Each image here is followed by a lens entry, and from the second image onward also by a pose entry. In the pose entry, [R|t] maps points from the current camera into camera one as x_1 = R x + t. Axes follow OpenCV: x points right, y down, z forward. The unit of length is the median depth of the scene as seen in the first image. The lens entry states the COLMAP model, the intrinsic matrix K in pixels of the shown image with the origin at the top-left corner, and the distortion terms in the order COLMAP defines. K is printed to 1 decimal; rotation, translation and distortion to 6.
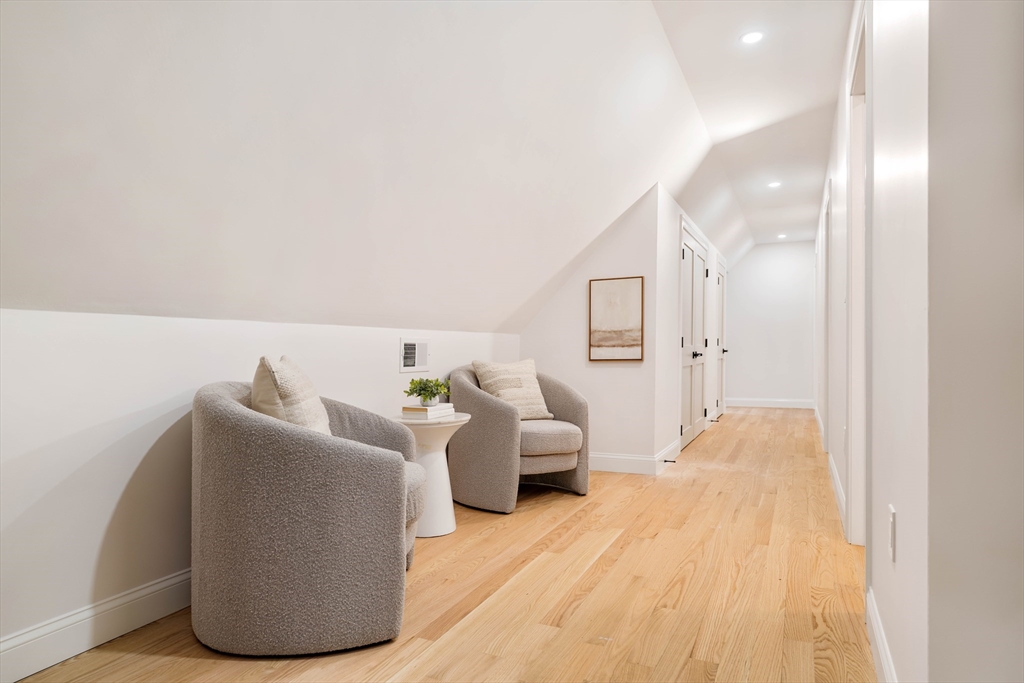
lens RADIAL K [[606.4, 0, 512.5], [0, 606.4, 340.9], [0, 0, 1]] dist [-0.001238, -0.000527]
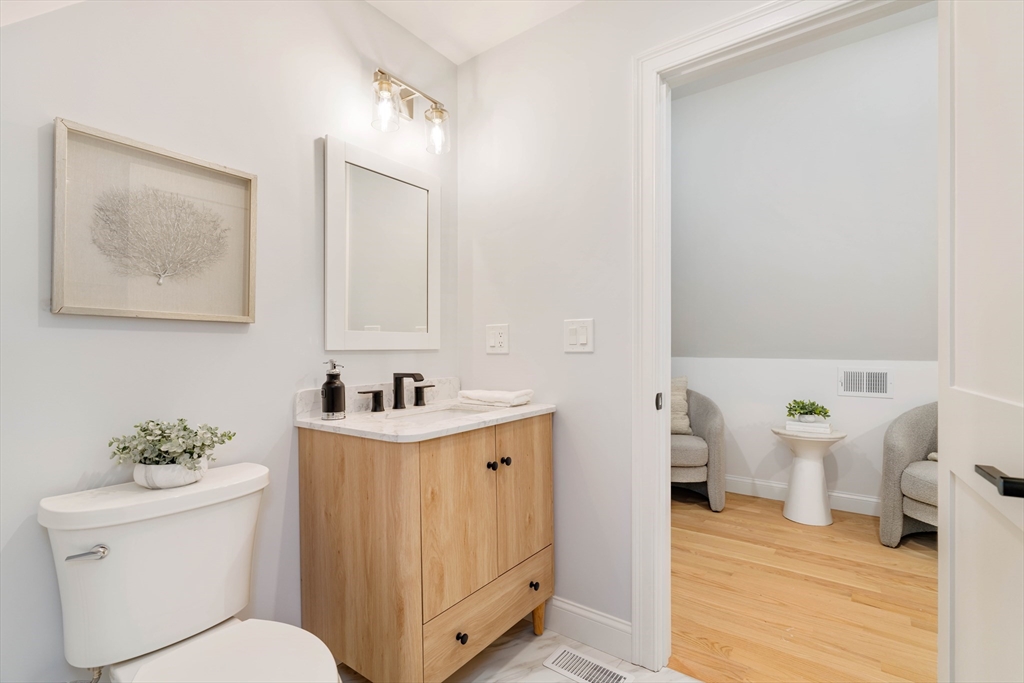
lens RADIAL K [[471.2, 0, 511.8], [0, 471.2, 342.2], [0, 0, 1]] dist [-0.011021, 0.000777]
pose [[-0.203409, 0.001169, -0.979093, 1.028954], [0.010951, 0.999939, -0.001081, -0.071382], [0.979033, -0.010942, -0.203410, 0.639973]]
